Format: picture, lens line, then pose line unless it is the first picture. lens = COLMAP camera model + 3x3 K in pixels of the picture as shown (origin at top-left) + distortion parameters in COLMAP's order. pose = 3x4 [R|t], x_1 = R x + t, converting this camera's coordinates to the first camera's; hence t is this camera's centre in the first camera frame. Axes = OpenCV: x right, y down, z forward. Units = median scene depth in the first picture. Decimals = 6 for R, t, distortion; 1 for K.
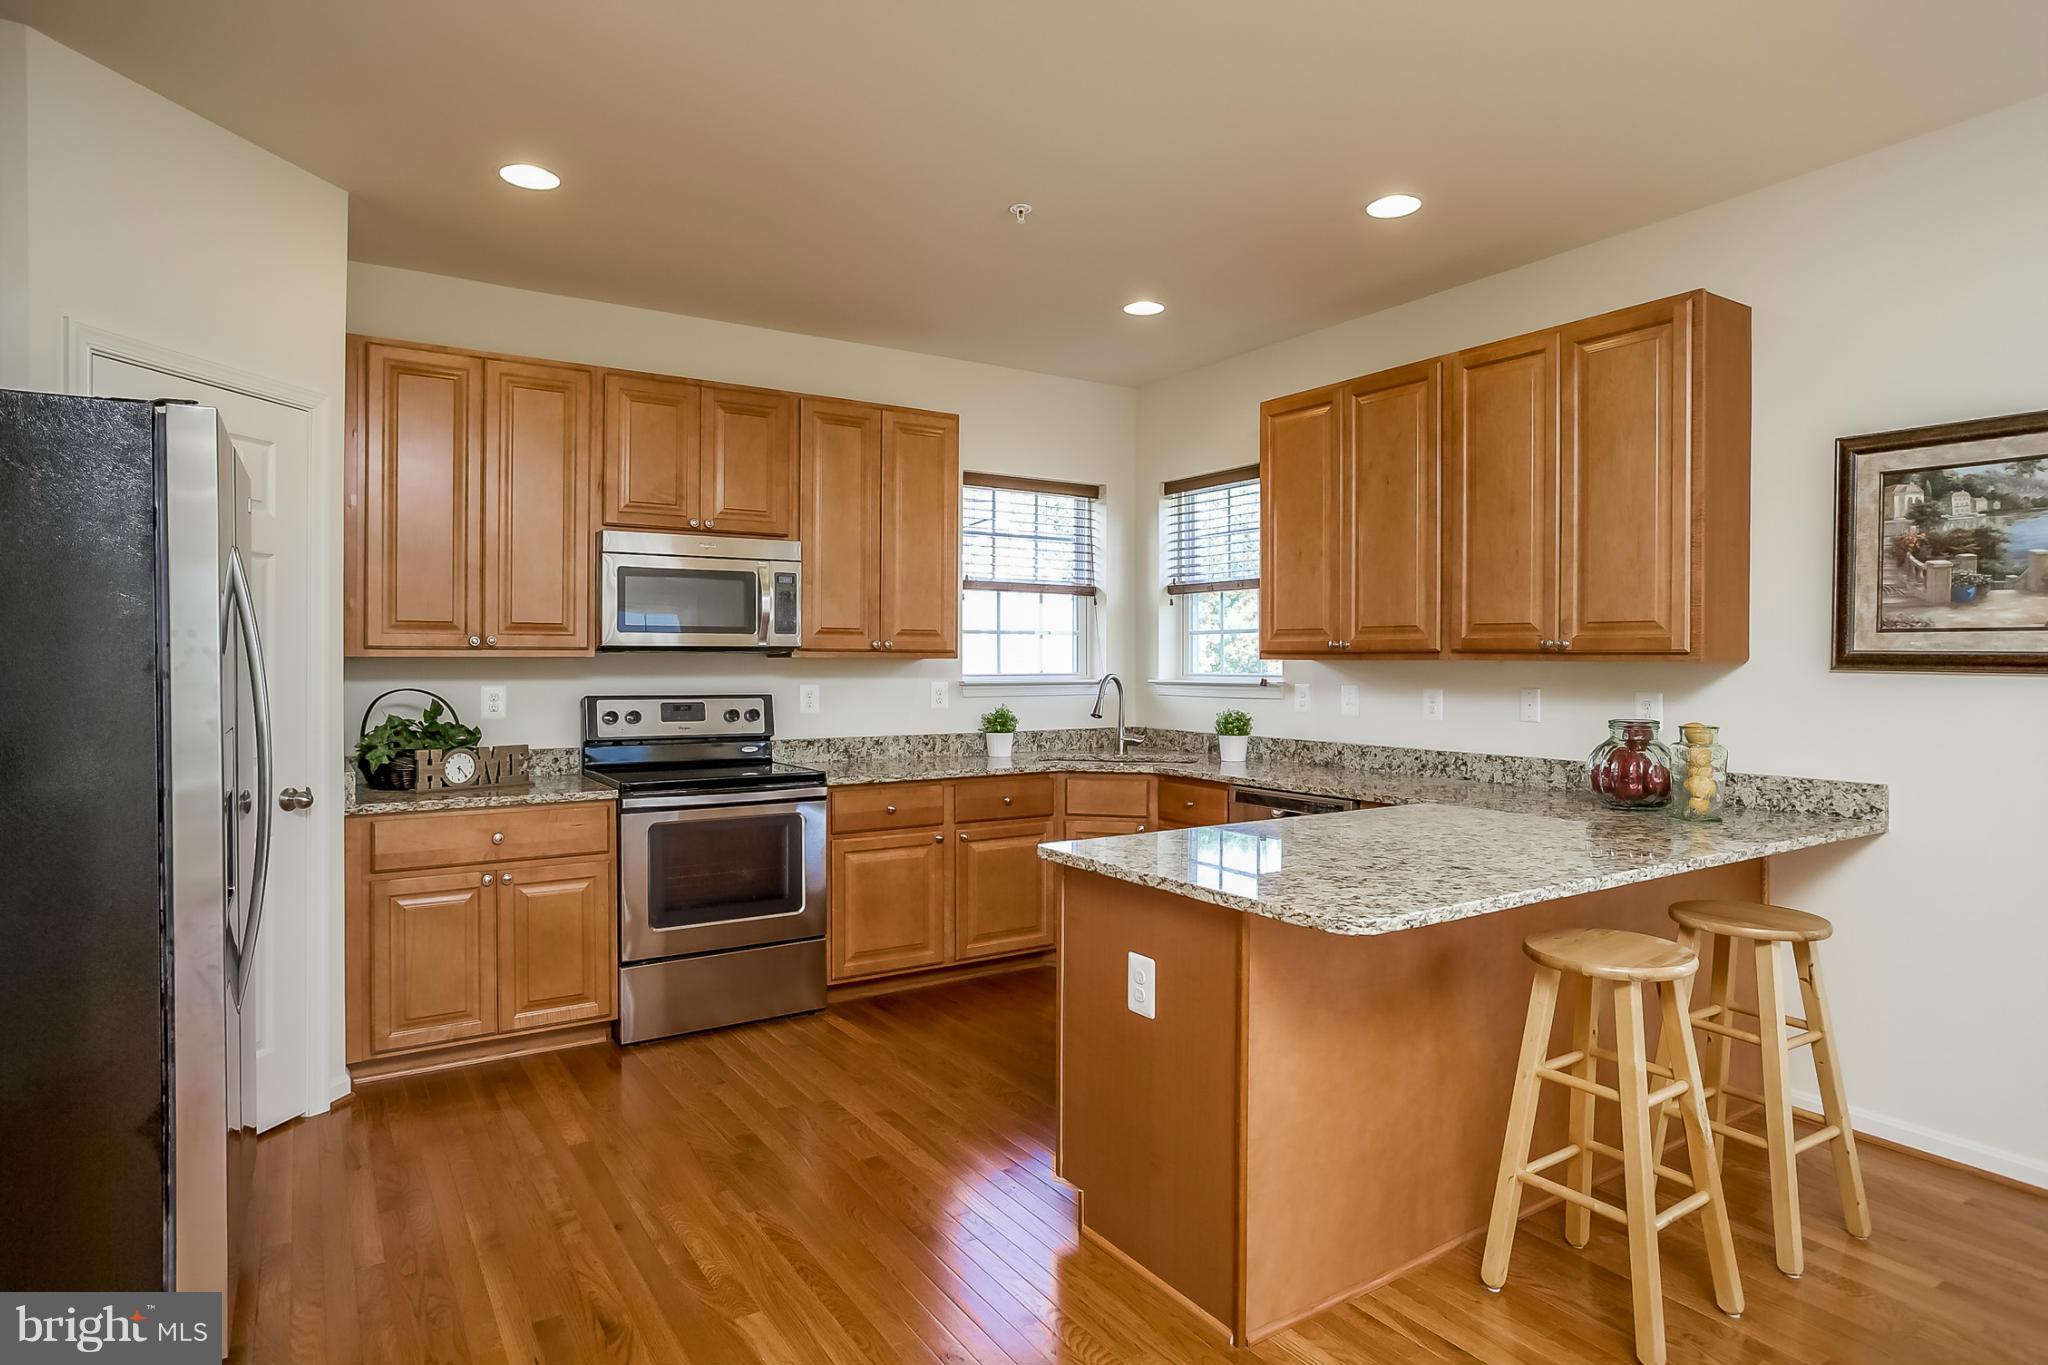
lens RADIAL K [[1119.6, 0, 1019.5], [0, 1119.6, 660.0], [0, 0, 1]] dist [-0.004541, 0.001002]
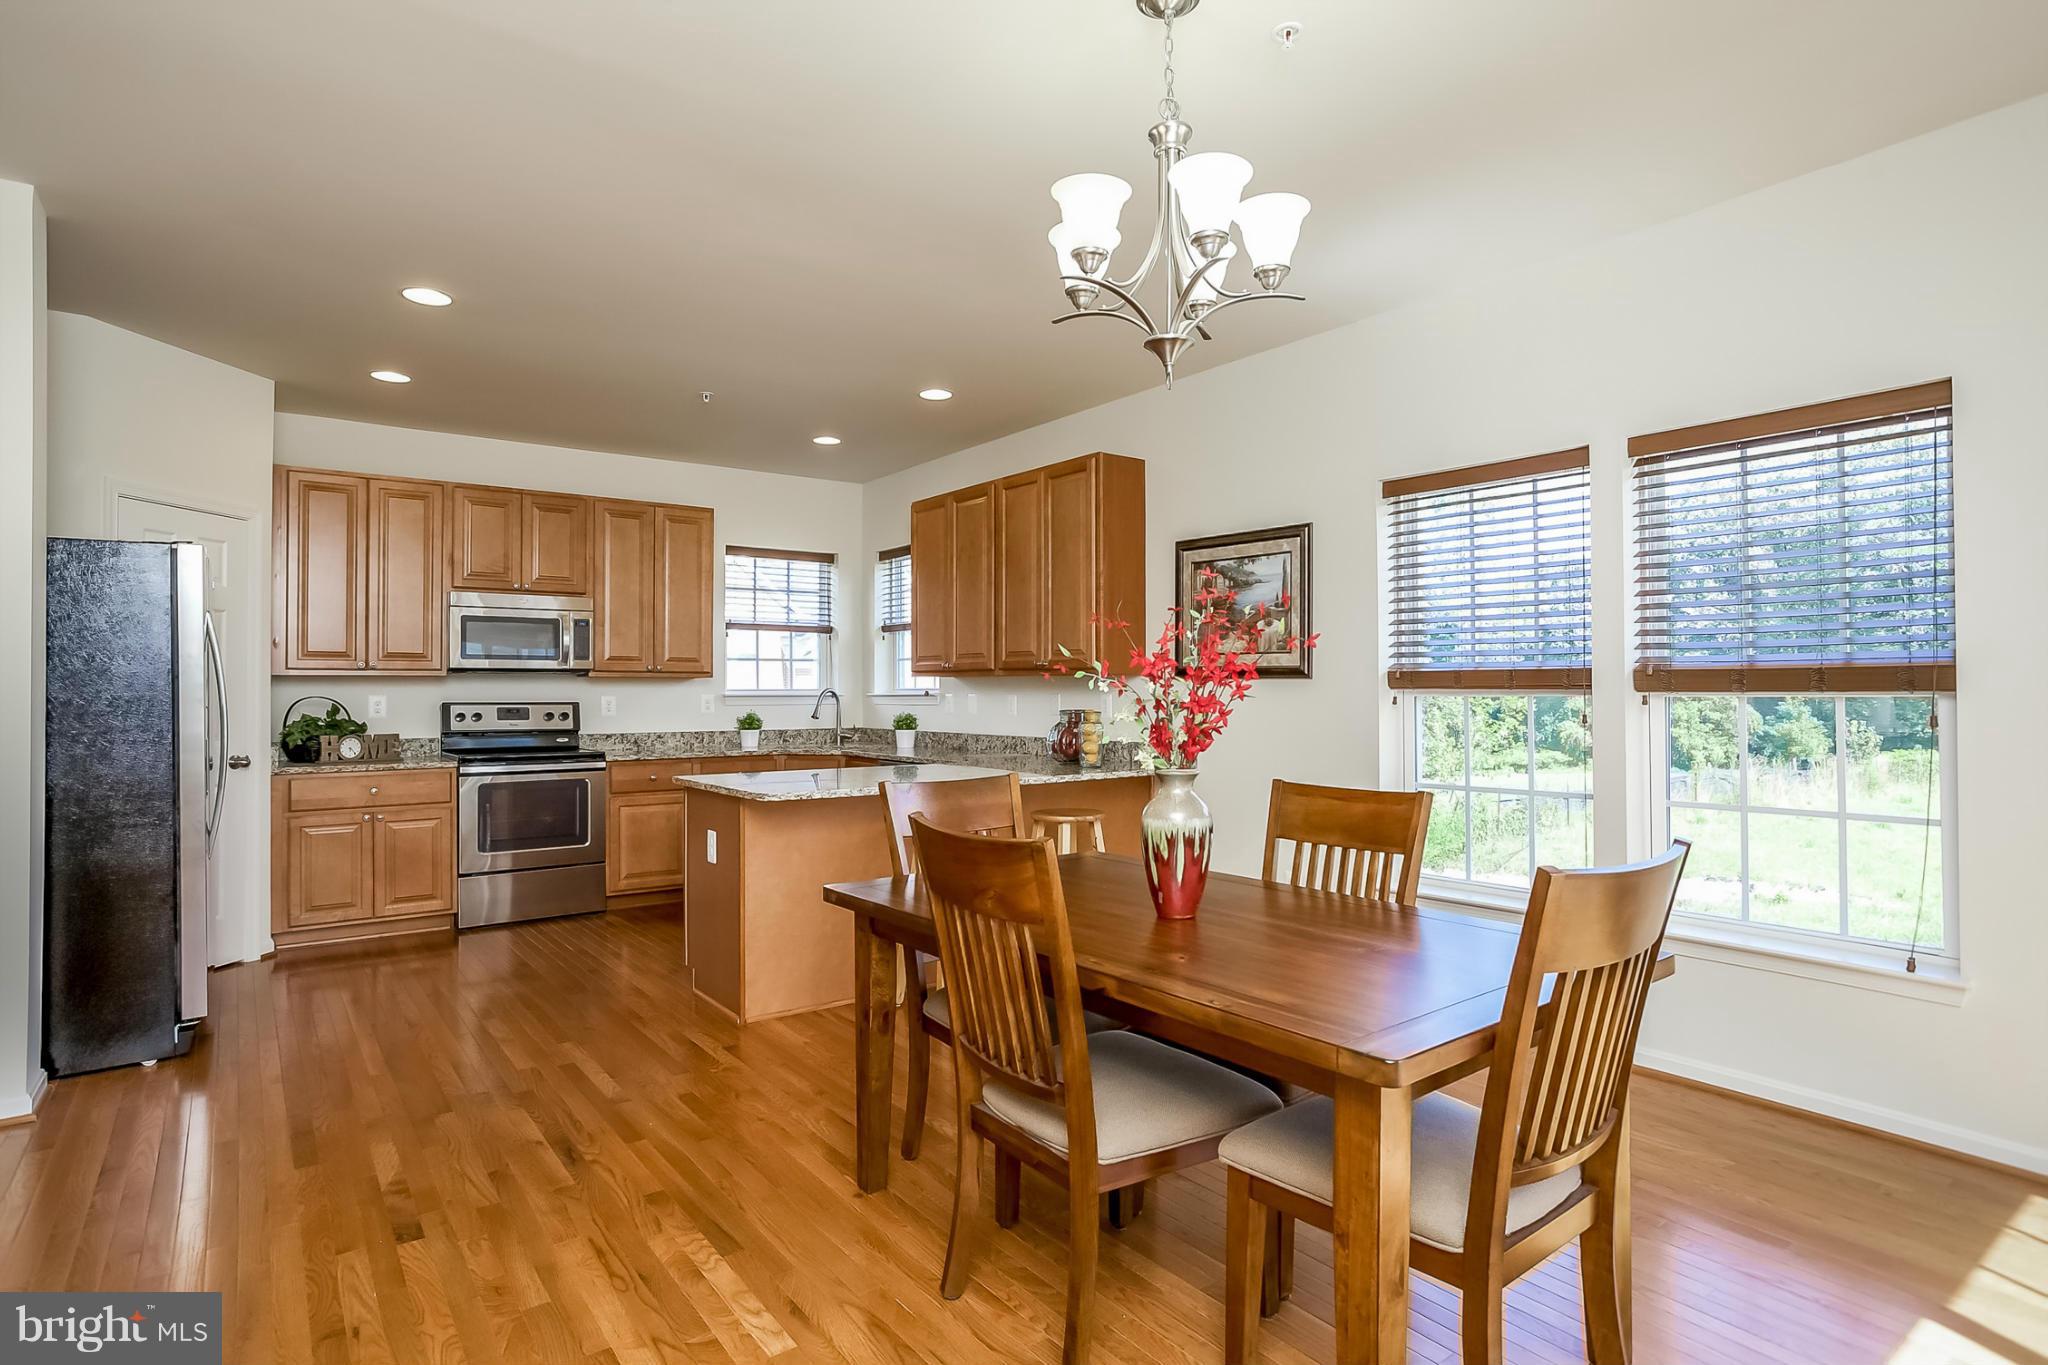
lens RADIAL K [[1064.0, 0, 971.1], [0, 1064.0, 681.7], [0, 0, 1]] dist [0.025036, 0.000489]
pose [[0.999640, -0.003412, 0.026606, 0.288276], [0.003615, 0.999965, -0.007581, 0.018940], [-0.026580, 0.007674, 0.999617, -0.457218]]
